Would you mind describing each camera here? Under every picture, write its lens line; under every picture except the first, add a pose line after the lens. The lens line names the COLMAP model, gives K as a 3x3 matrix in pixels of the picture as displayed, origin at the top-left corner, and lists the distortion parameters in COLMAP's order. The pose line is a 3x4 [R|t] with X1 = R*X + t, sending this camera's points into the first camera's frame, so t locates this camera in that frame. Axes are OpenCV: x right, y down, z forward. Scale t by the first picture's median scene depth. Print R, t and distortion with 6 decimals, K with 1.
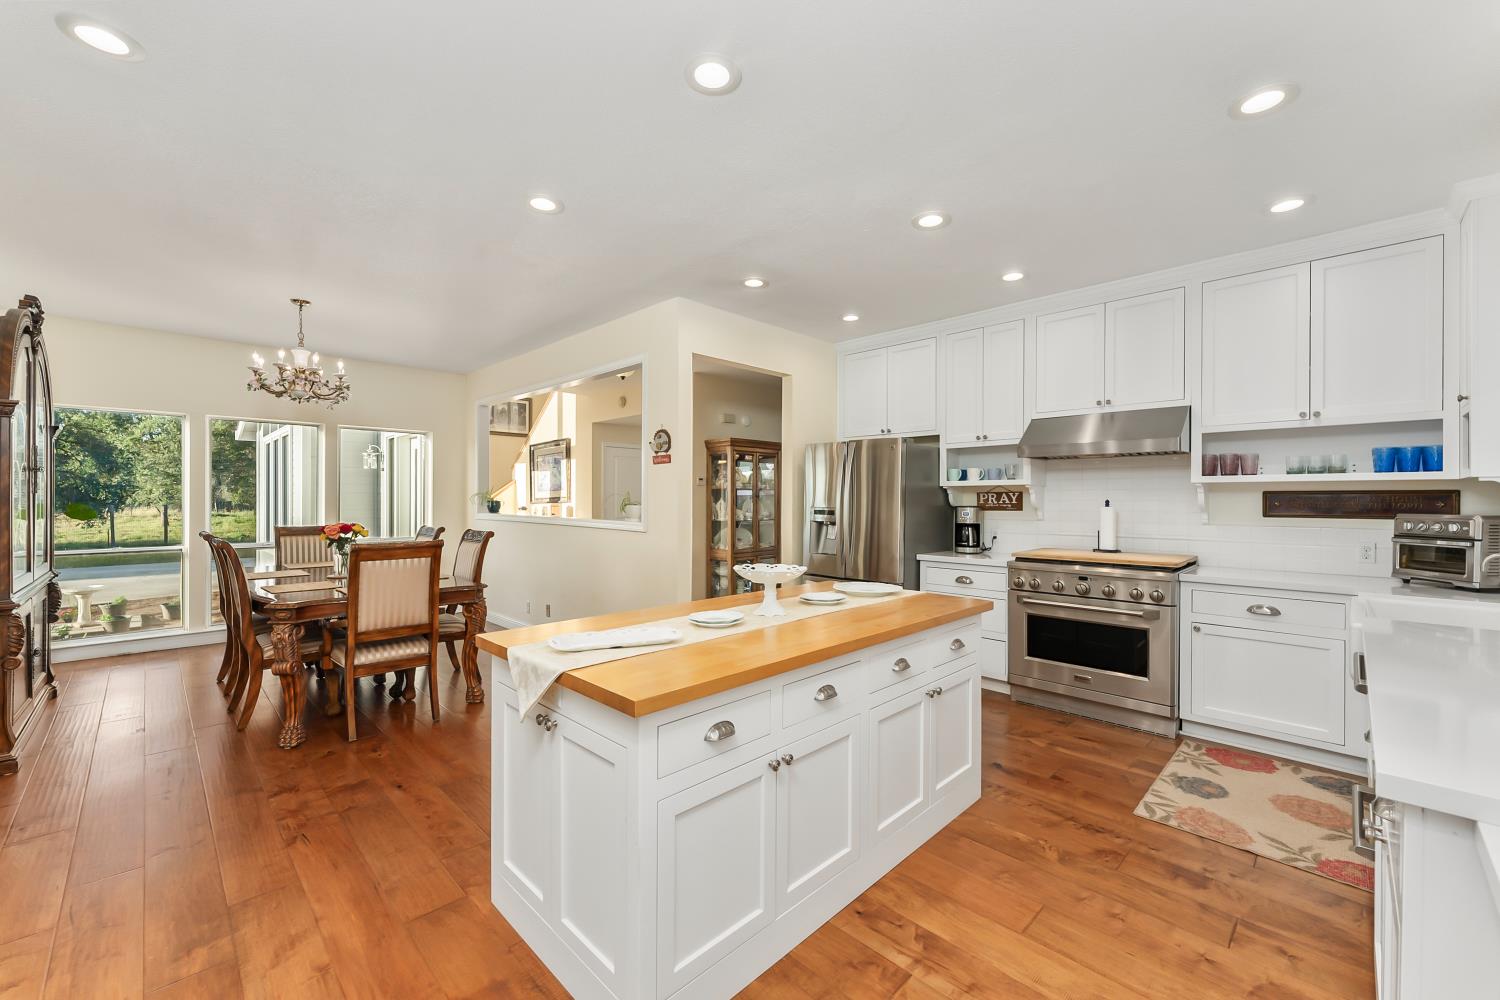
lens RADIAL K [[609.6, 0, 748.2], [0, 609.6, 501.3], [0, 0, 1]] dist [-0.003001, 0.000231]
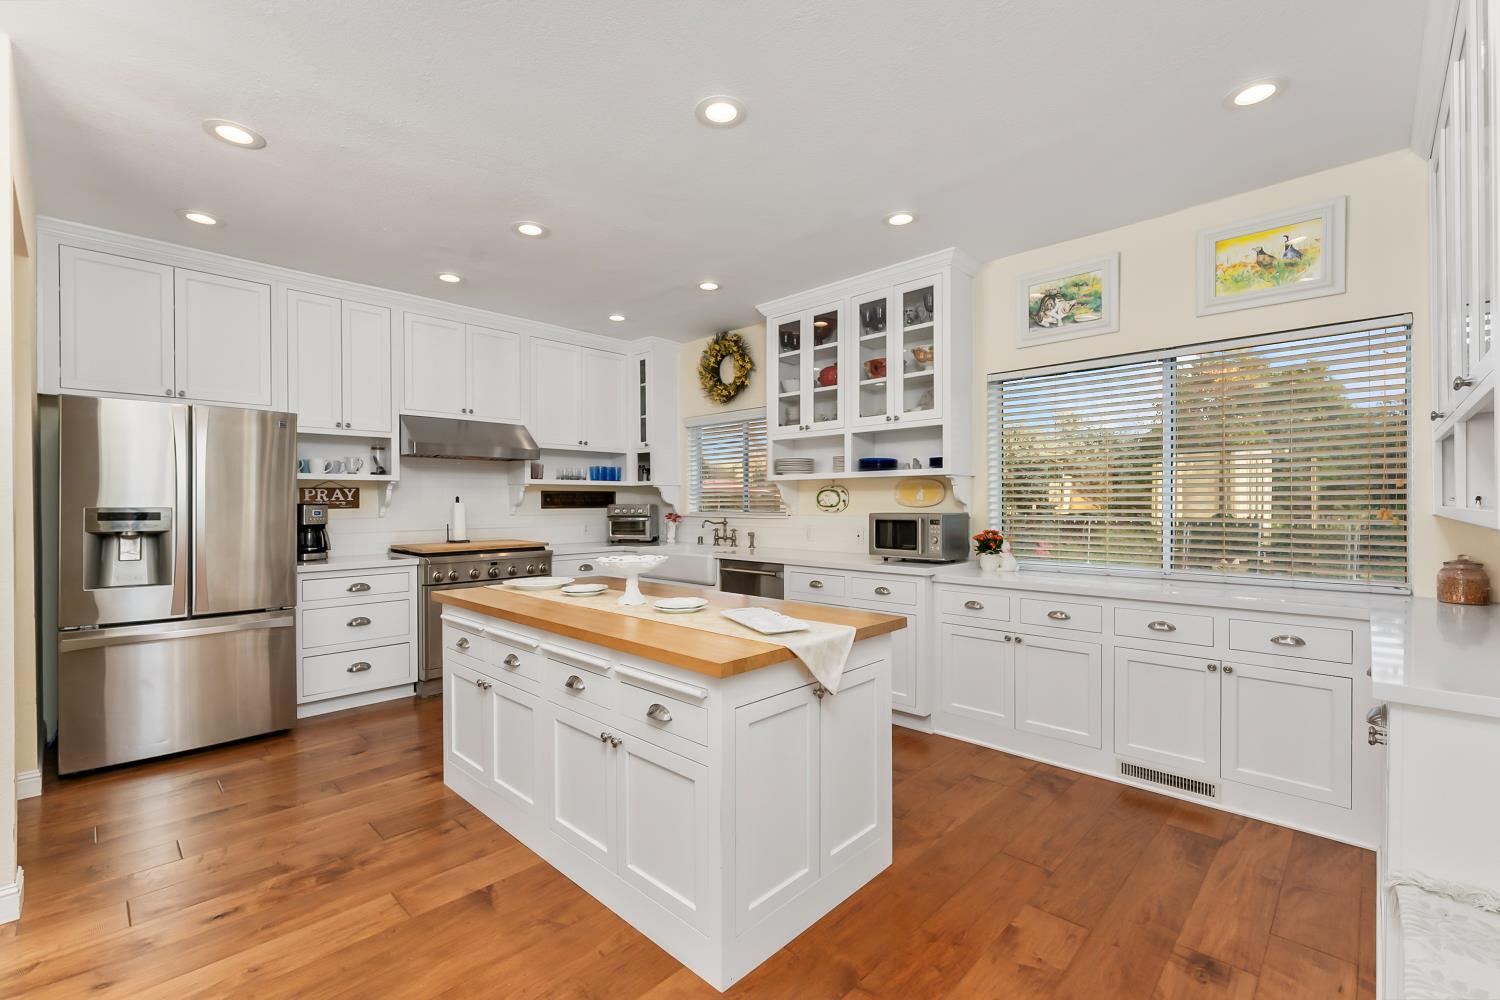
lens RADIAL K [[640.2, 0, 748.3], [0, 640.2, 503.2], [0, 0, 1]] dist [0.014766, -0.000055]
pose [[-0.020107, -0.007130, 0.999772, -0.760196], [0.003914, 0.999966, 0.007210, 0.004567], [-0.999790, 0.004058, -0.020078, 0.597567]]
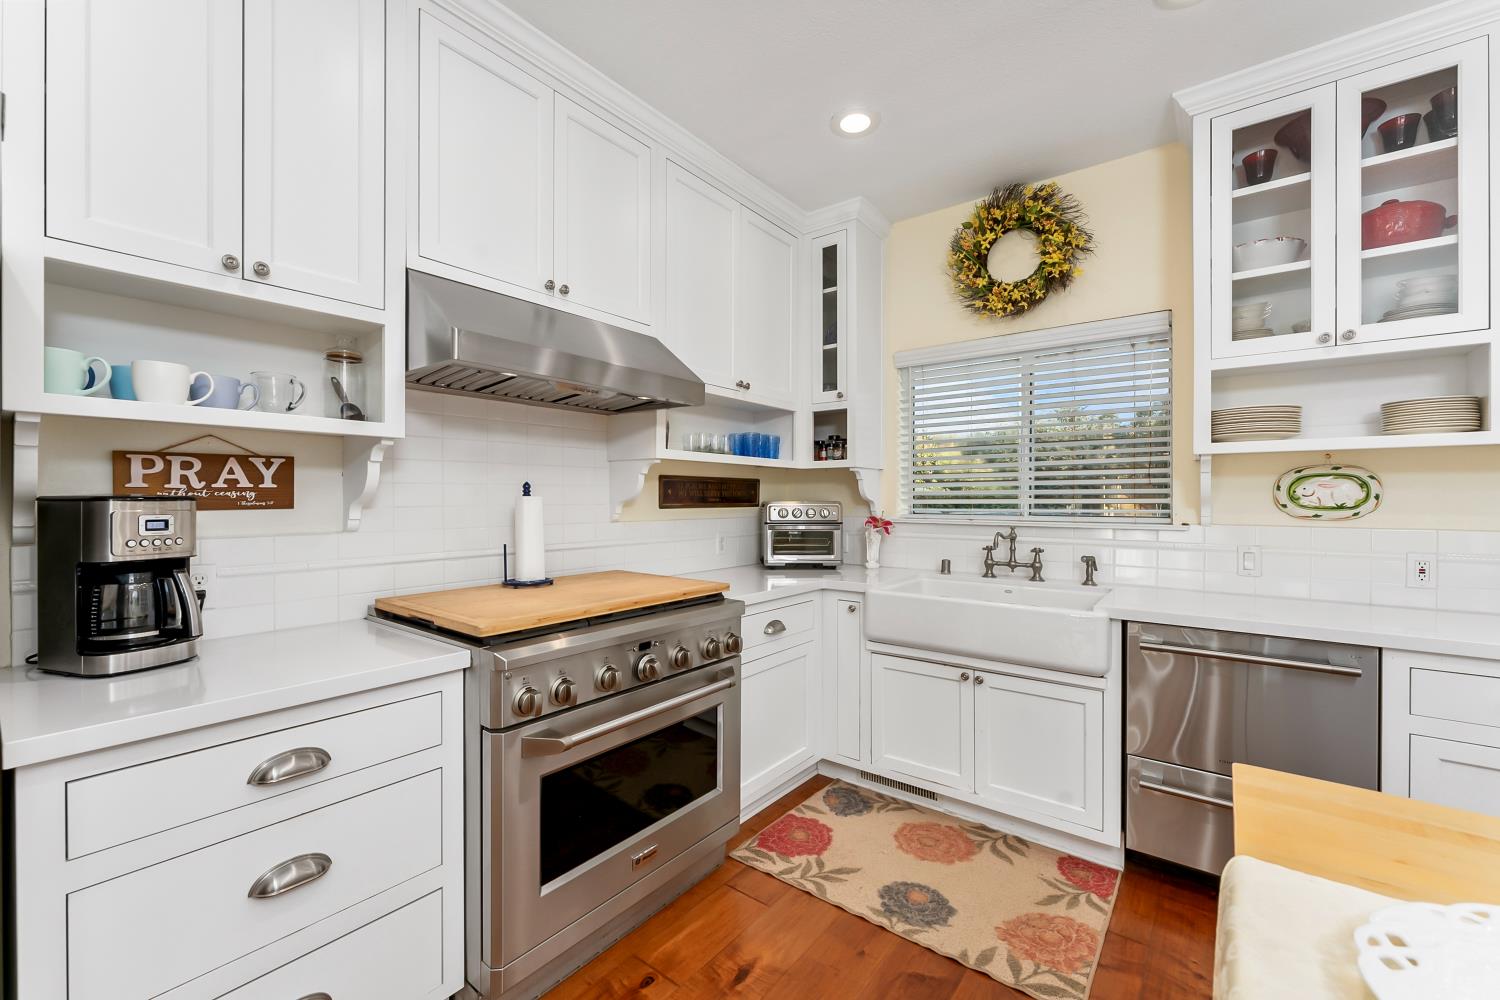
lens RADIAL K [[609.6, 0, 754.2], [0, 609.6, 500.9], [0, 0, 1]] dist [-0.003001, 0.000231]
pose [[-0.123106, -0.011165, 0.992331, 0.077210], [-0.002052, 0.999937, 0.010996, 0.008658], [-0.992391, -0.000682, -0.123121, 1.080534]]
